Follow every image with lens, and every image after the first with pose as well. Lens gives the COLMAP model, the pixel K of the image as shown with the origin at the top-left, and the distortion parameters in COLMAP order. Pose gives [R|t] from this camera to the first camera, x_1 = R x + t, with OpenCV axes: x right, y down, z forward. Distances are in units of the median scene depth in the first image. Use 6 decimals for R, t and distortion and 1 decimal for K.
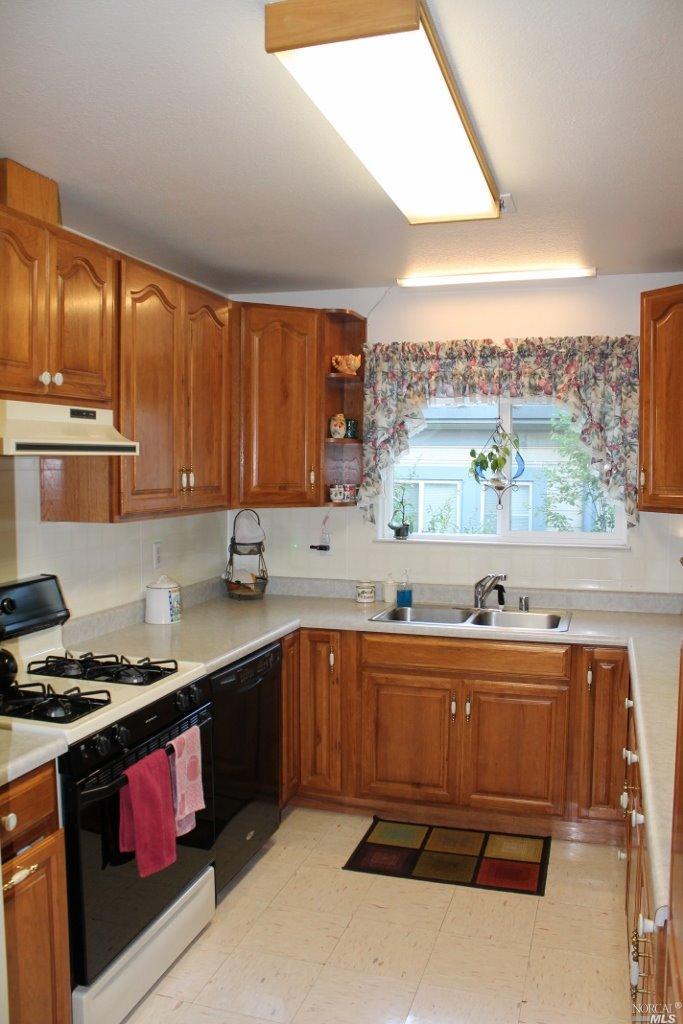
lens RADIAL K [[858.4, 0, 336.6], [0, 858.4, 516.9], [0, 0, 1]] dist [-0.165458, 0.148822]
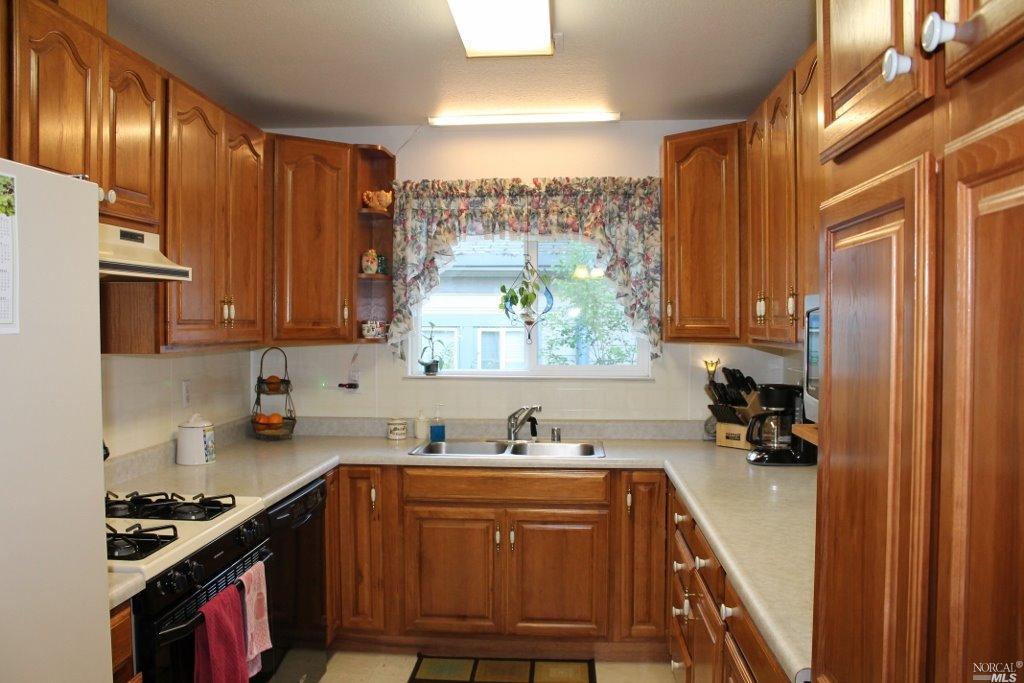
lens RADIAL K [[858.4, 0, 505.4], [0, 858.4, 339.5], [0, 0, 1]] dist [-0.165458, 0.148822]
pose [[0.973949, -0.009302, 0.226575, -0.076167], [0.017948, 0.999186, -0.036126, 0.024603], [-0.226055, 0.039251, 0.973324, 0.002533]]
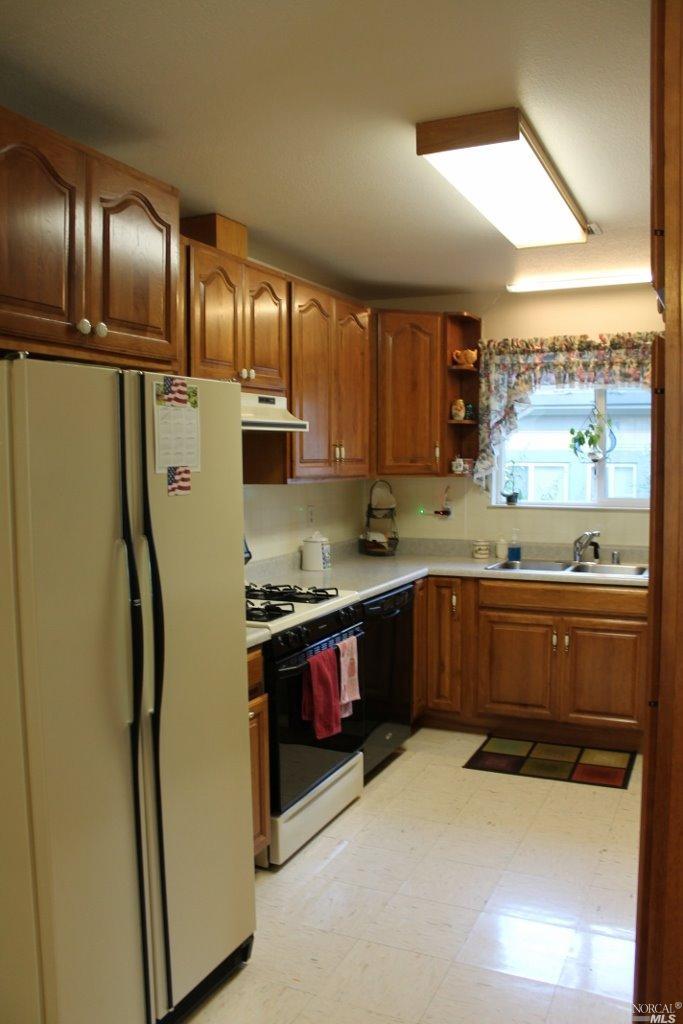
lens RADIAL K [[858.4, 0, 336.6], [0, 858.4, 516.9], [0, 0, 1]] dist [-0.165458, 0.148822]
pose [[0.991808, -0.000425, -0.127737, -0.015626], [0.001813, 0.999941, 0.010753, 0.033113], [0.127725, -0.010897, 0.991750, -0.223275]]
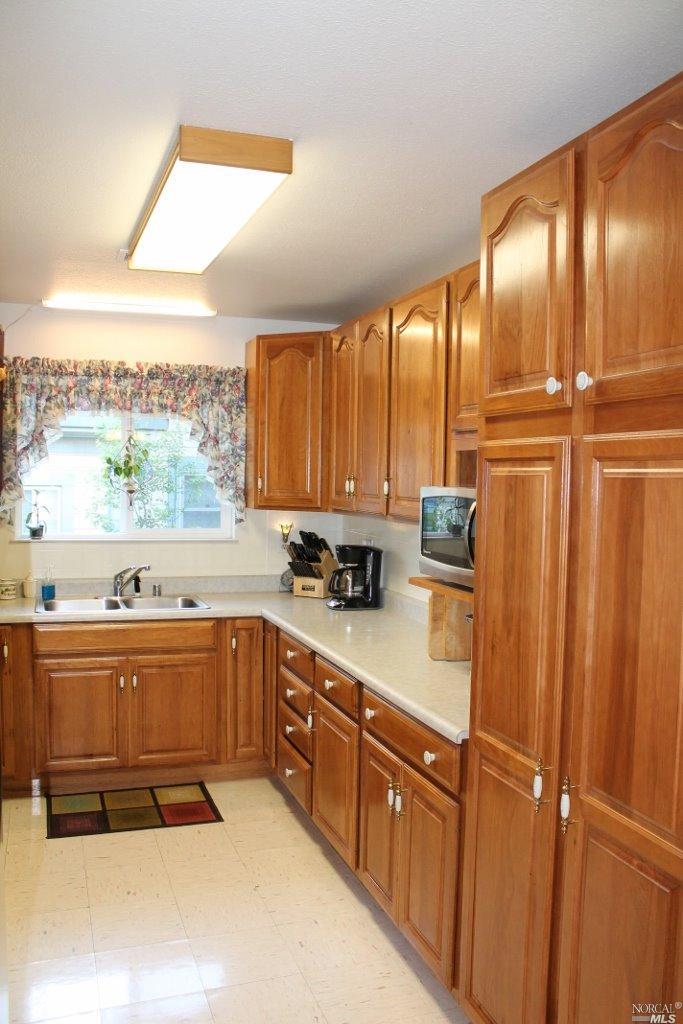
lens RADIAL K [[858.4, 0, 336.6], [0, 858.4, 516.9], [0, 0, 1]] dist [-0.165458, 0.148822]
pose [[0.799786, -0.017331, 0.600035, -0.294527], [0.021529, 0.999768, 0.000180, 0.006653], [-0.599899, 0.012775, 0.799973, -0.087662]]
